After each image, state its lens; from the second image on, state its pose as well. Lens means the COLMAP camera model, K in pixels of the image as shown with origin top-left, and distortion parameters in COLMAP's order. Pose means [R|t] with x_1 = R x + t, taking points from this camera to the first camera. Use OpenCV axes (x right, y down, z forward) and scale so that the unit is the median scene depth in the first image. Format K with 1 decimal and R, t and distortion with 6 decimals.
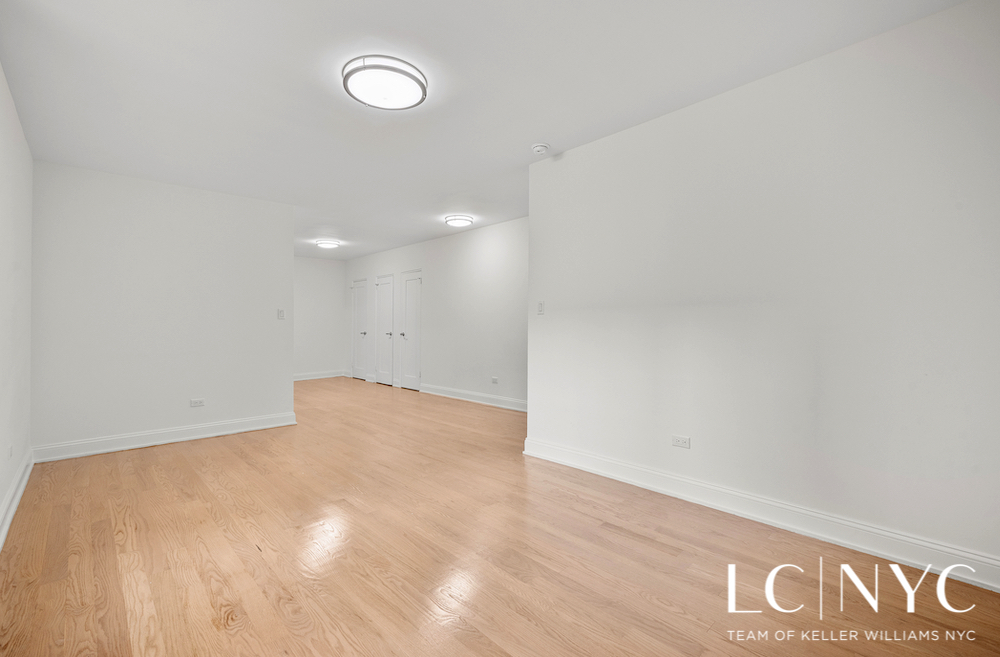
lens RADIAL K [[429.4, 0, 499.0], [0, 429.4, 334.1], [0, 0, 1]] dist [0.001462, 0.000084]
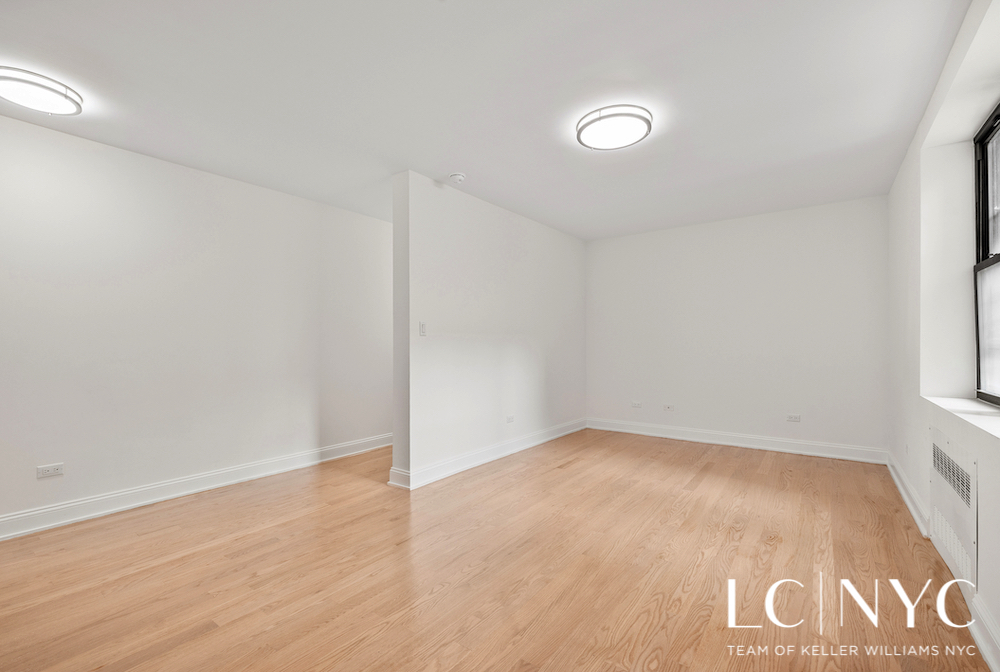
lens RADIAL K [[431.7, 0, 501.9], [0, 431.7, 363.9], [0, 0, 1]] dist [-0.000246, 0.000147]
pose [[-0.164211, -0.038584, 0.985670, -1.414876], [0.028411, 0.998635, 0.043825, -0.032310], [-0.986016, 0.035201, -0.162890, 1.573480]]
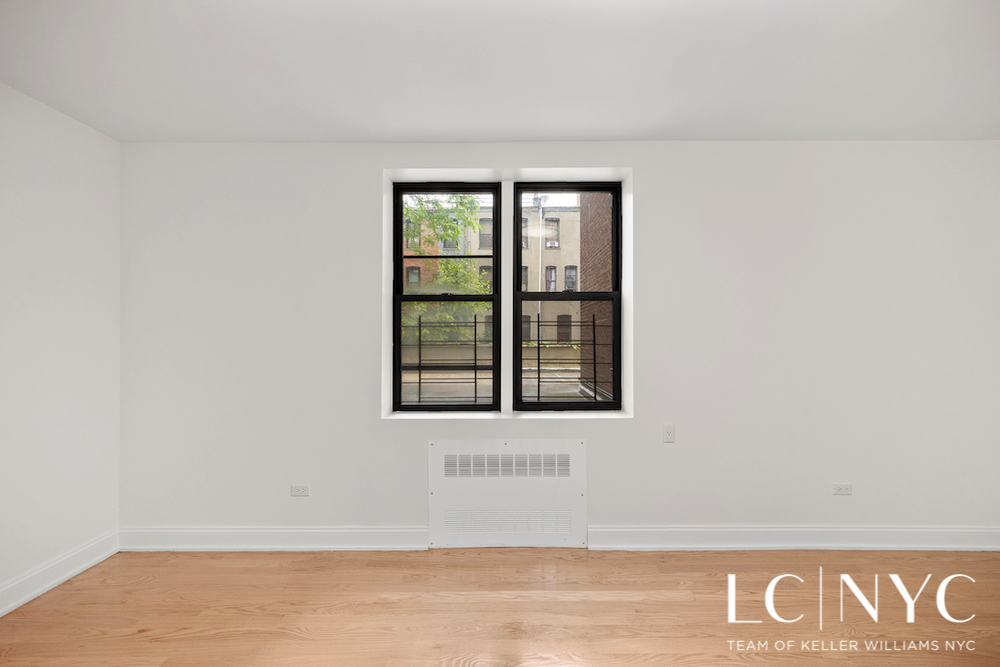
lens RADIAL K [[422.1, 0, 500.0], [0, 422.1, 333.5], [0, 0, 1]] dist [0.001695, 0.000088]
pose [[-0.694194, -0.005391, -0.719768, 0.162593], [-0.011159, 0.999932, 0.003272, -0.100634], [0.719701, 0.010303, -0.694207, 1.272810]]
